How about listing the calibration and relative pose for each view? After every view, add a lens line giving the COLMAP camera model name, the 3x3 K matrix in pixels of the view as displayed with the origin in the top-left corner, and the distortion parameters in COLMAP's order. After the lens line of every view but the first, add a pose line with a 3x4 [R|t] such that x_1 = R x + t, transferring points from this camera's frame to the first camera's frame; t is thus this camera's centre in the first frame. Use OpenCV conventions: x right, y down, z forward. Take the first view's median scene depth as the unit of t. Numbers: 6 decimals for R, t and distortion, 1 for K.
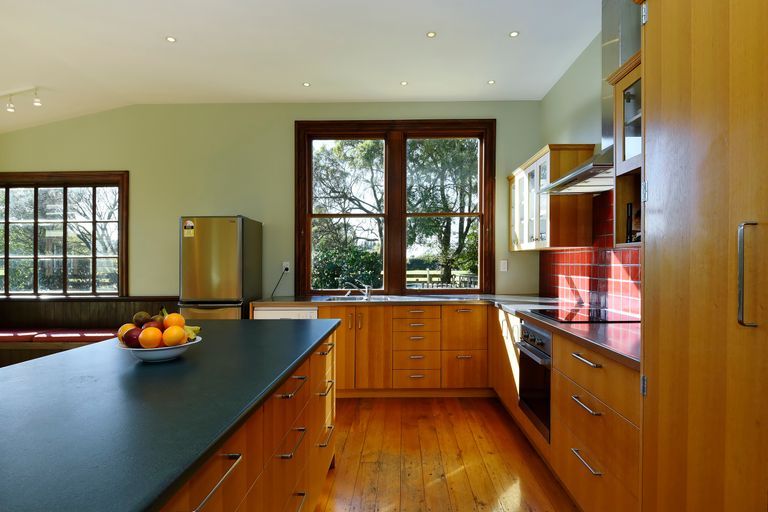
lens RADIAL K [[402.1, 0, 398.2], [0, 402.1, 258.9], [0, 0, 1]] dist [0.000422, -0.000556]
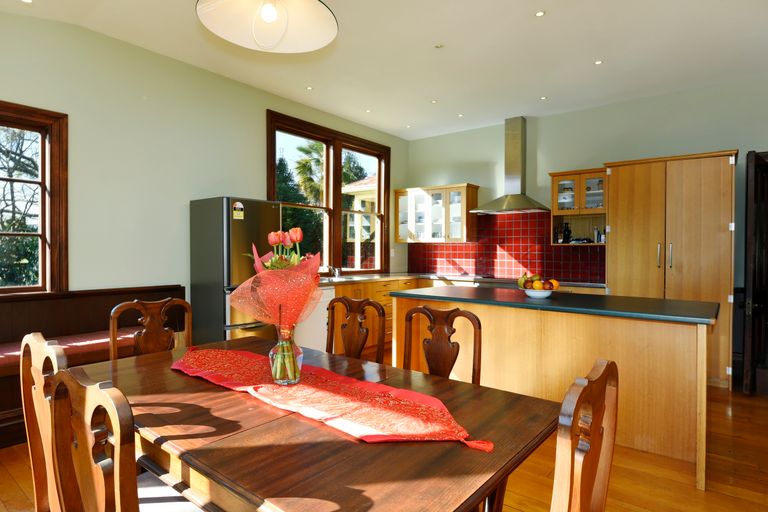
lens RADIAL K [[434.0, 0, 382.1], [0, 434.0, 257.0], [0, 0, 1]] dist [-0.000410, -0.000235]
pose [[0.614474, 0.000061, 0.788937, -0.933963], [-0.016463, 0.999783, 0.012745, 0.012793], [-0.788765, -0.020820, 0.614342, 0.091012]]
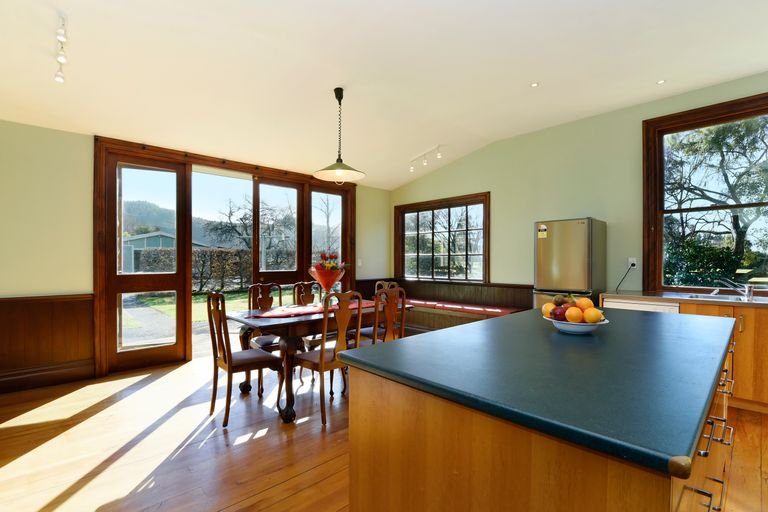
lens RADIAL K [[343.3, 0, 378.7], [0, 343.3, 259.9], [0, 0, 1]] dist [-0.012772, -0.000486]
pose [[0.689998, 0.005372, -0.723791, -0.084634], [0.004413, 0.999923, 0.011628, -0.000689], [0.723798, -0.011218, 0.689921, -0.085668]]
